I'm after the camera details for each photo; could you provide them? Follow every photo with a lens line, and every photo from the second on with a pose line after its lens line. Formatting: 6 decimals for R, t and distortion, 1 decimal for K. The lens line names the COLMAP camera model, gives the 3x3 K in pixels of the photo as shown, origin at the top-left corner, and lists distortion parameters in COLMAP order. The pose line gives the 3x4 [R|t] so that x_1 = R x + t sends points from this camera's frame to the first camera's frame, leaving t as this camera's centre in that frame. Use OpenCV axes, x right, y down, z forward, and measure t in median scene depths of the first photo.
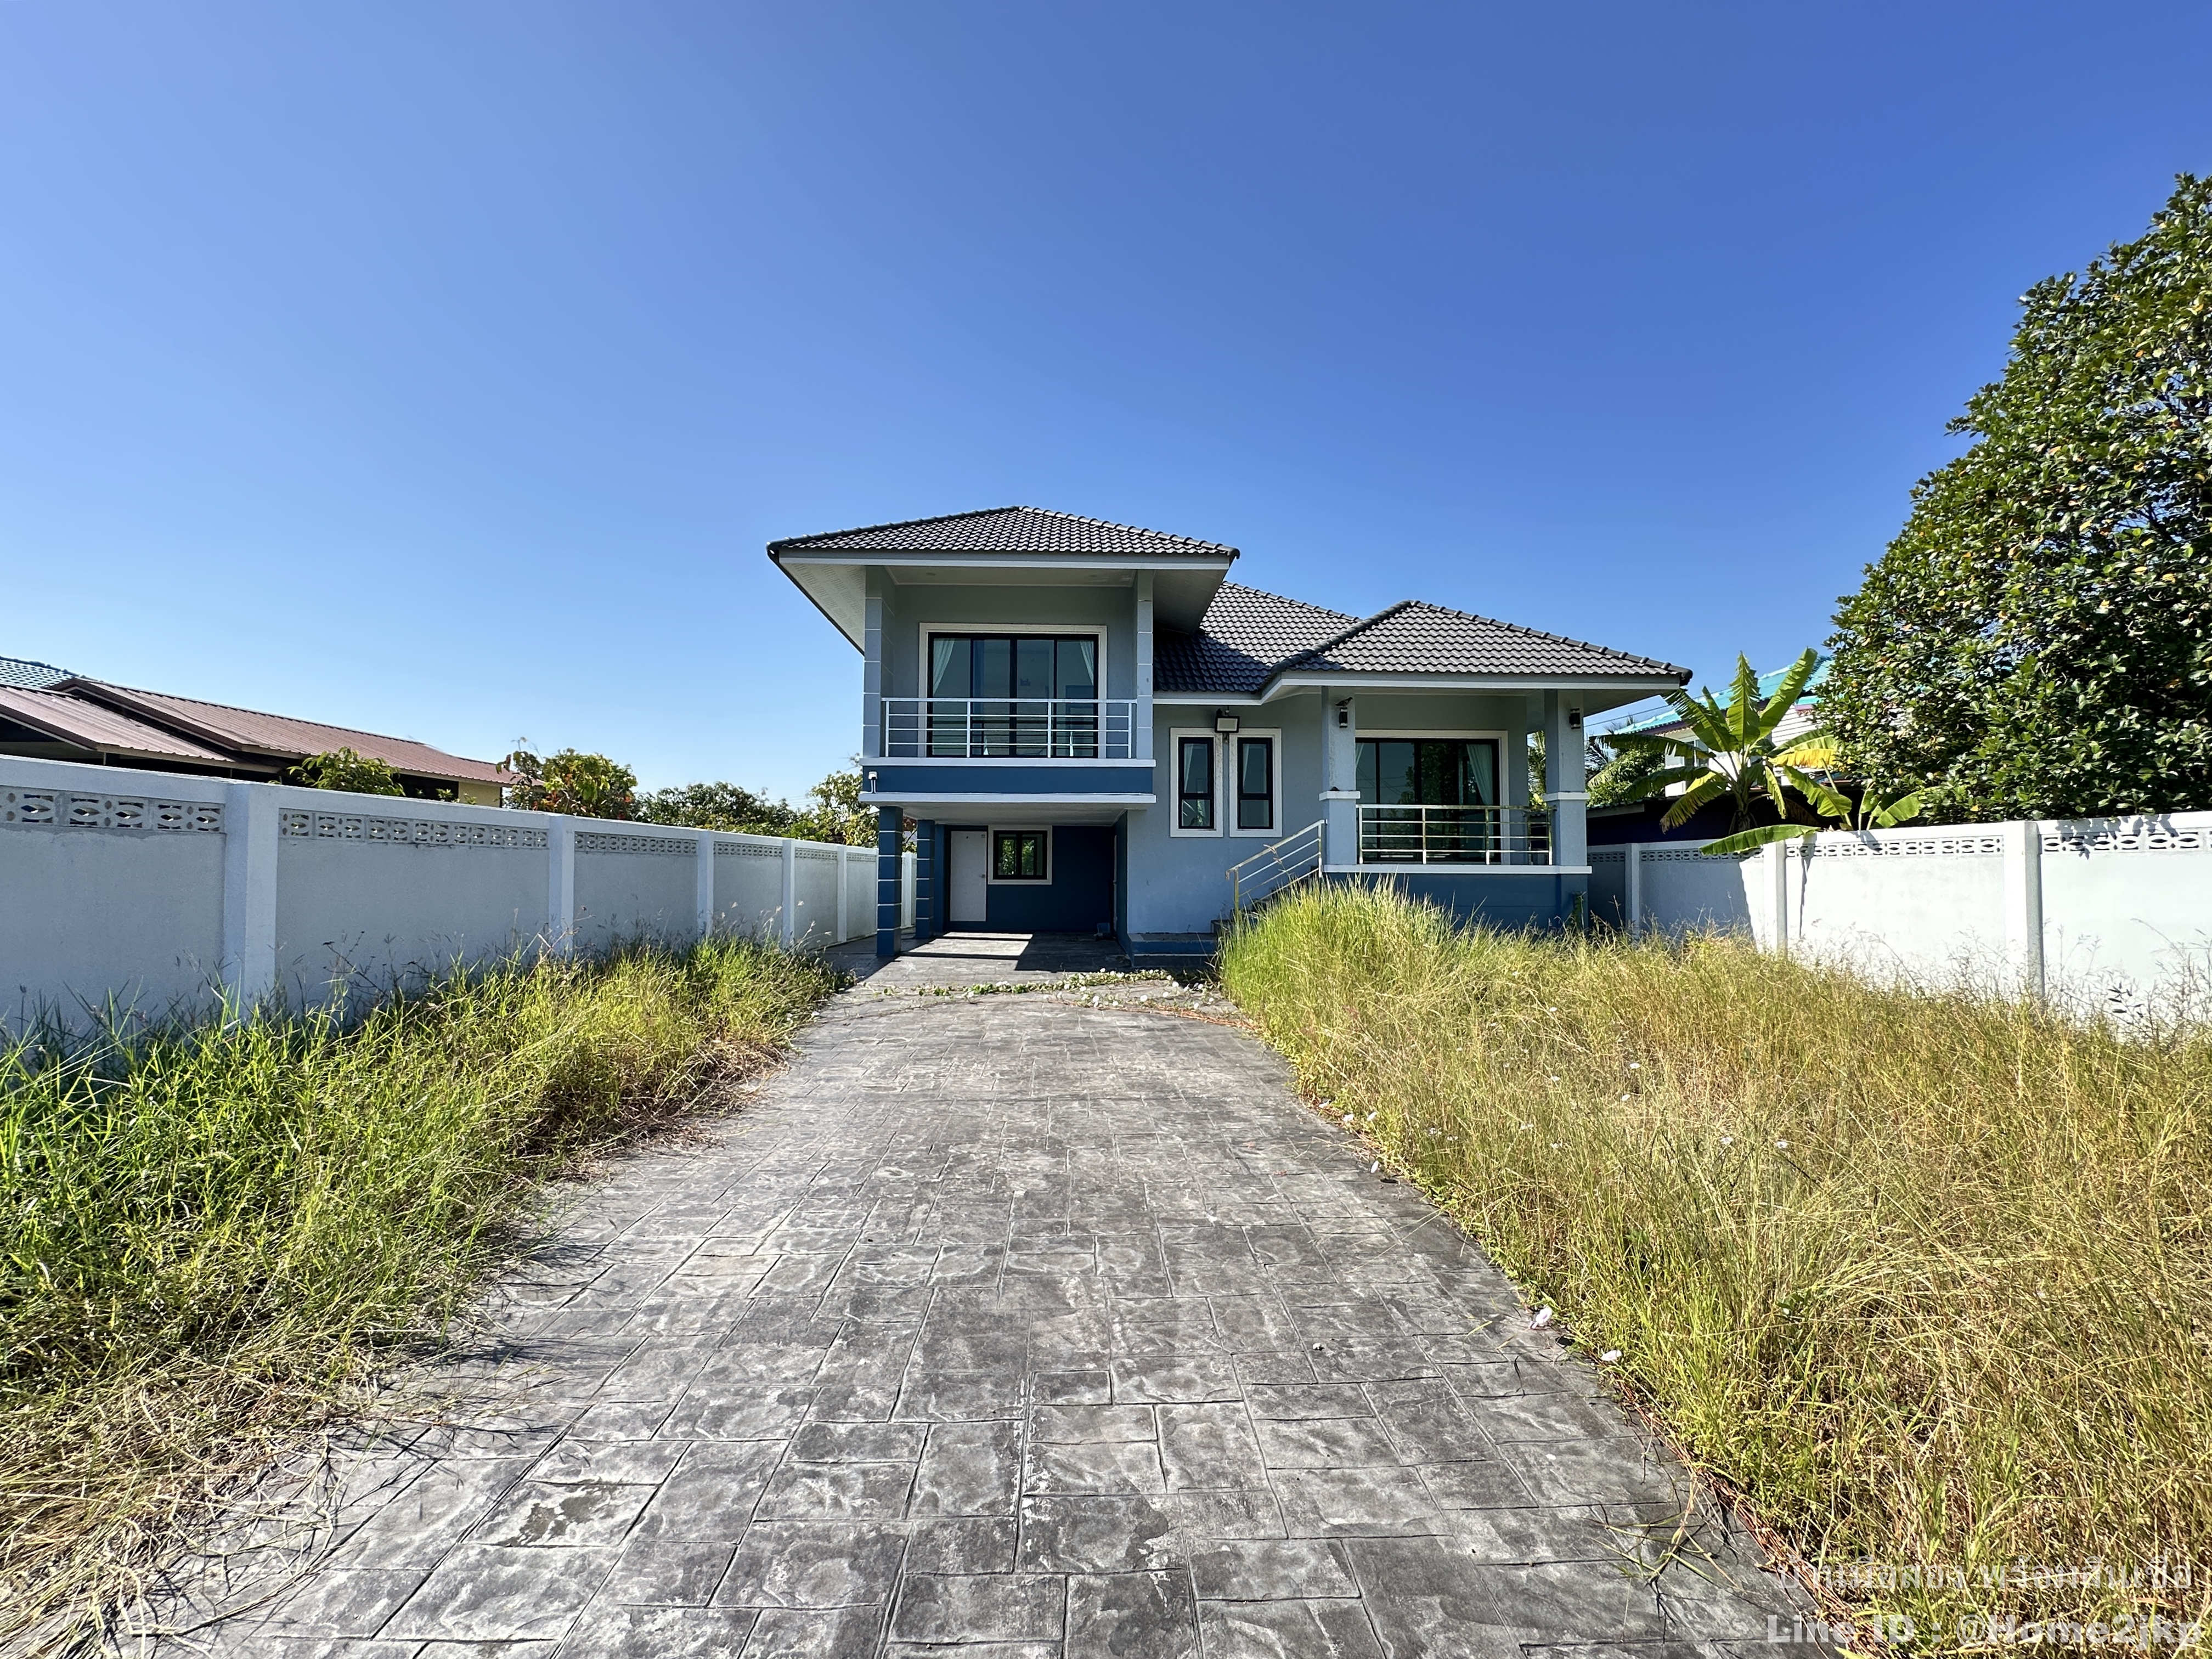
lens RADIAL K [[897.7, 0, 1072.8], [0, 897.7, 836.4], [0, 0, 1]] dist [-0.000935, 0.000107]
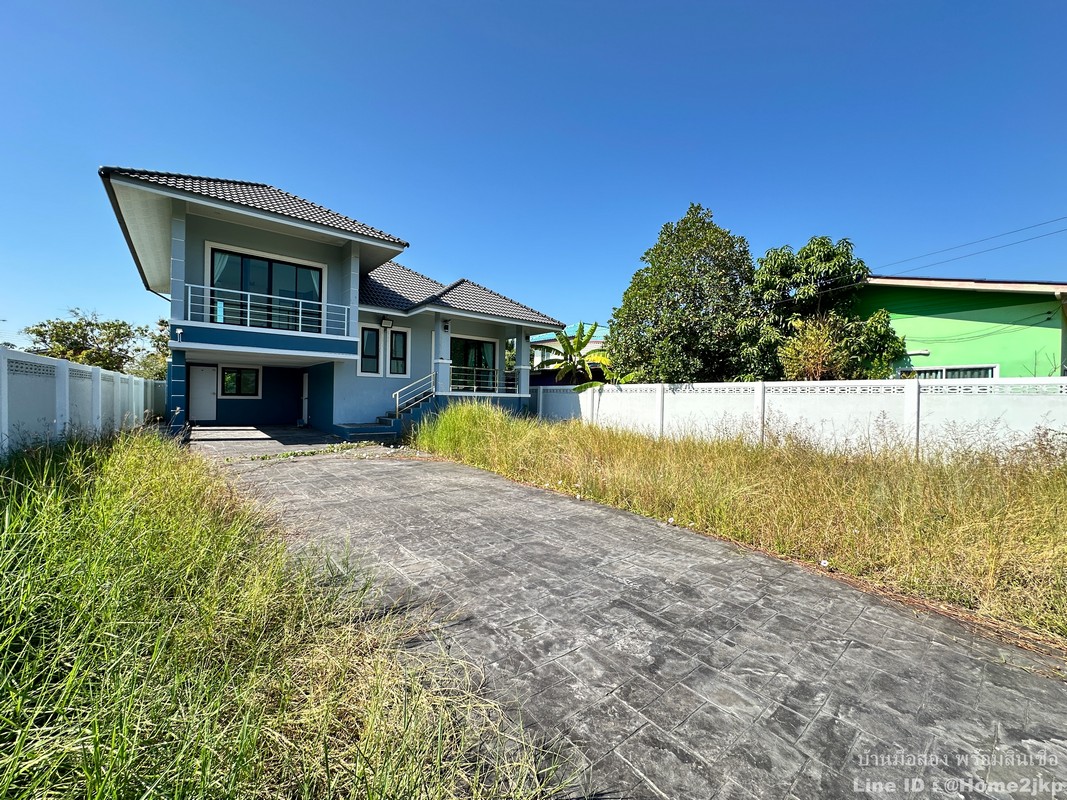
lens RADIAL K [[433.0, 0, 517.5], [0, 433.0, 403.3], [0, 0, 1]] dist [-0.000935, 0.000107]
pose [[0.799948, 0.003187, 0.600060, -0.263151], [-0.040020, 0.998043, 0.048051, 0.000420], [-0.598733, -0.062452, 0.798510, -0.000234]]
